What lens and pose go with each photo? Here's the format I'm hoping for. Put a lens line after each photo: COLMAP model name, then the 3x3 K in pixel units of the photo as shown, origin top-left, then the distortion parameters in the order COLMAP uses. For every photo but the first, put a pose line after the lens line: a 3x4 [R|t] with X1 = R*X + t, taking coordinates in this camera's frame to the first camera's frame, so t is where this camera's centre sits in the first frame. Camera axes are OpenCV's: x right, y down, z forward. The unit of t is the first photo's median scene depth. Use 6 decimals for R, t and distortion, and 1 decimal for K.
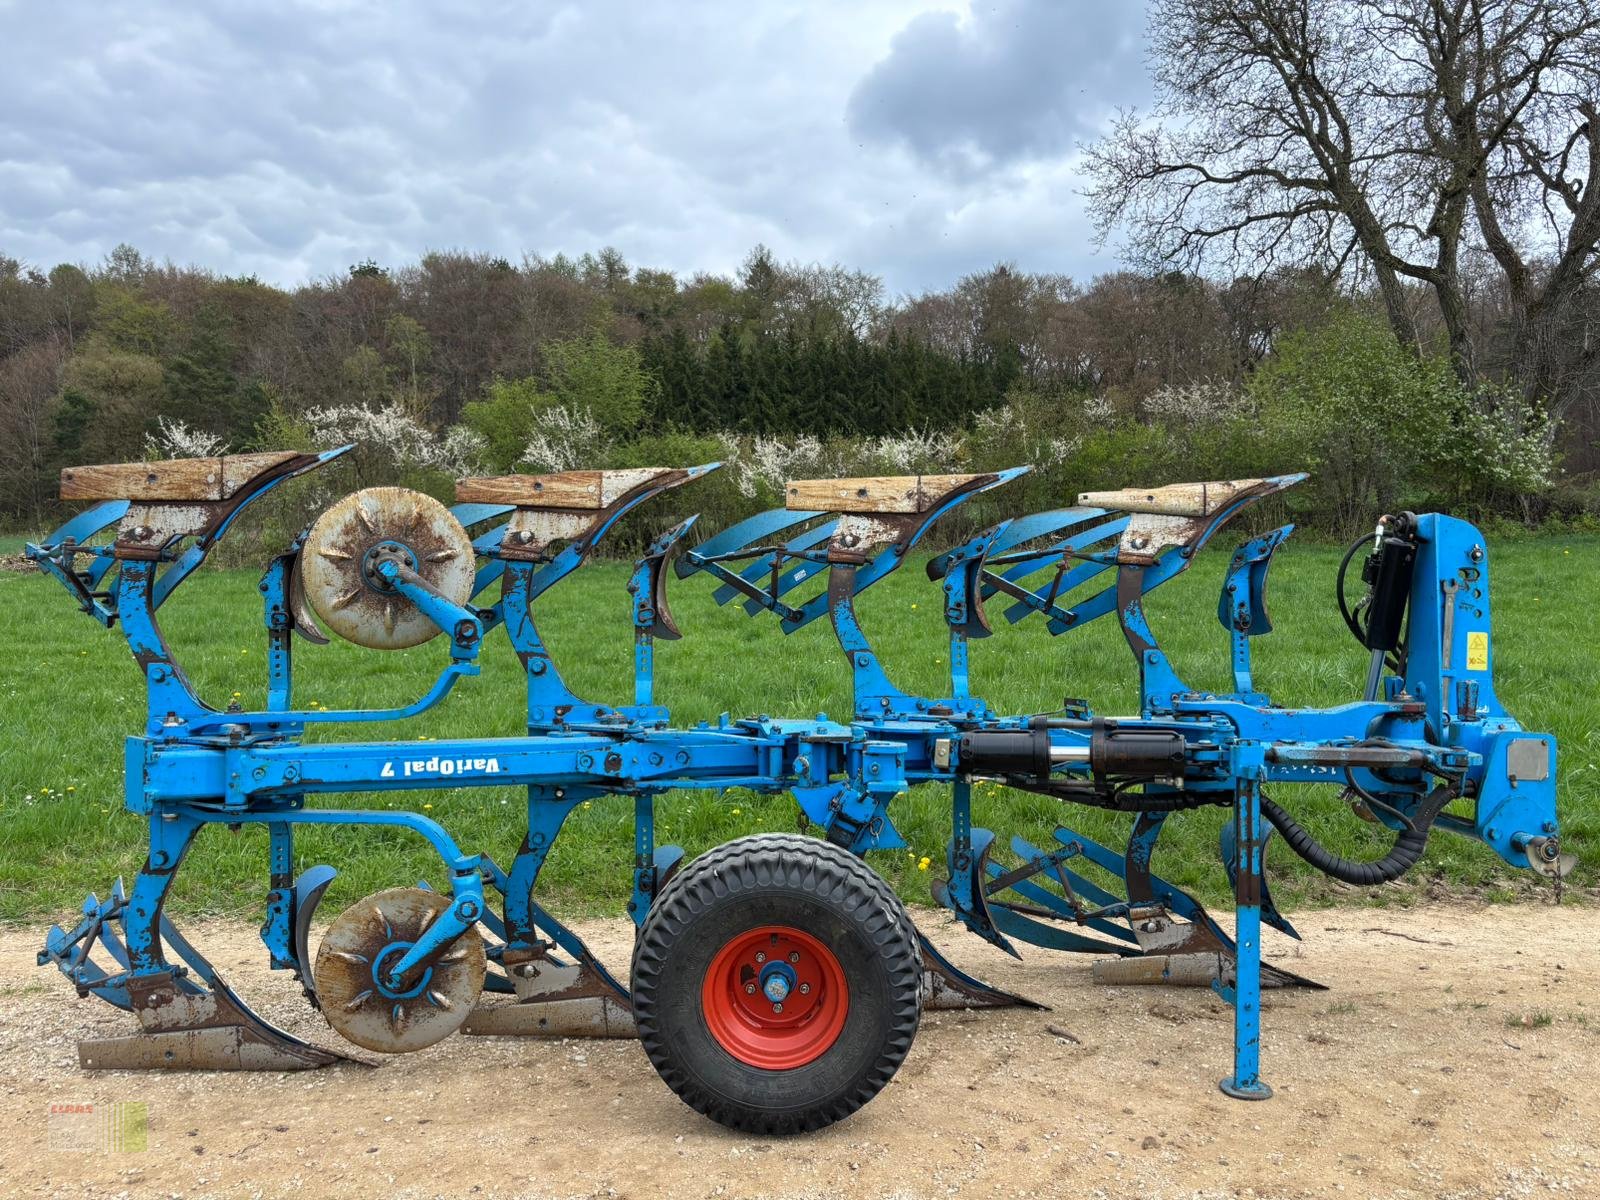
lens RADIAL K [[1192.9, 0, 800.7], [0, 1192.9, 606.6], [0, 0, 1]] dist [0.044502, -0.045665]
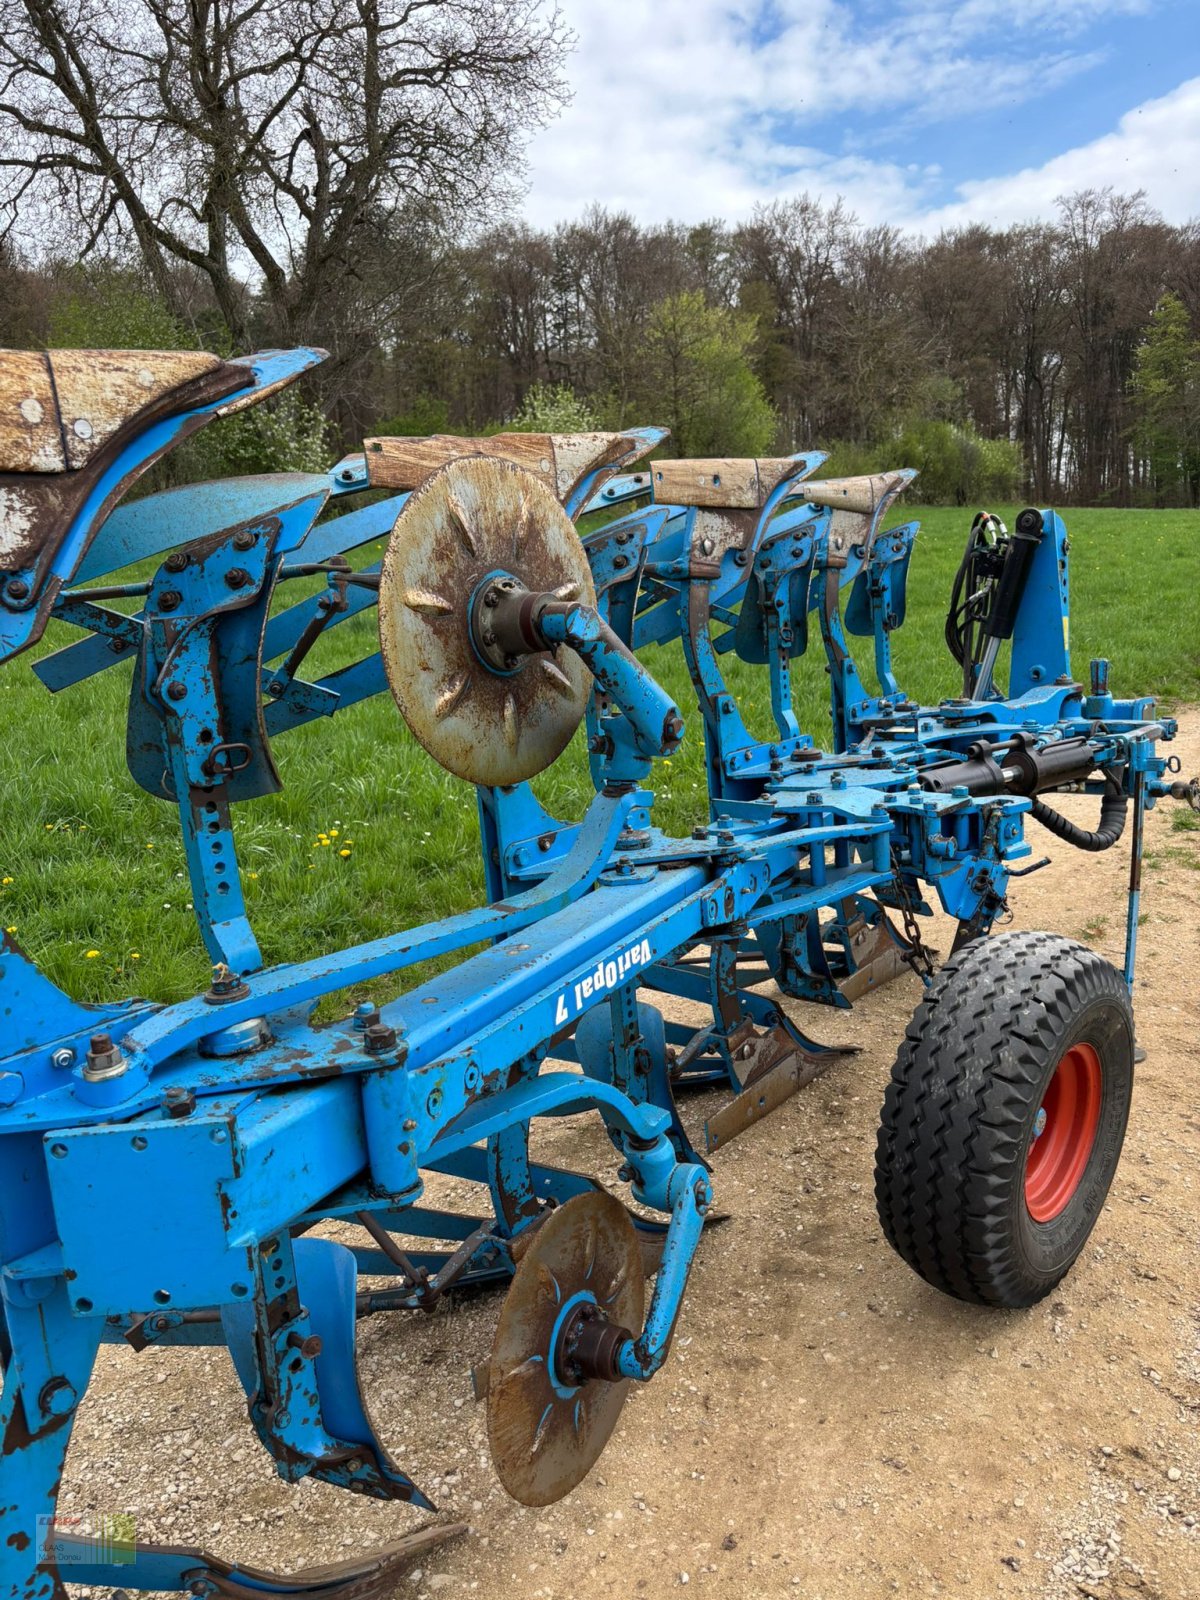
lens RADIAL K [[1192.9, 0, 599.3], [0, 1192.9, 796.6], [0, 0, 1]] dist [0.044502, -0.045665]
pose [[0.665866, -0.173398, 0.725642, -0.614447], [0.055016, 0.981381, 0.184025, -0.045432], [-0.744040, -0.082614, 0.663008, 0.572283]]
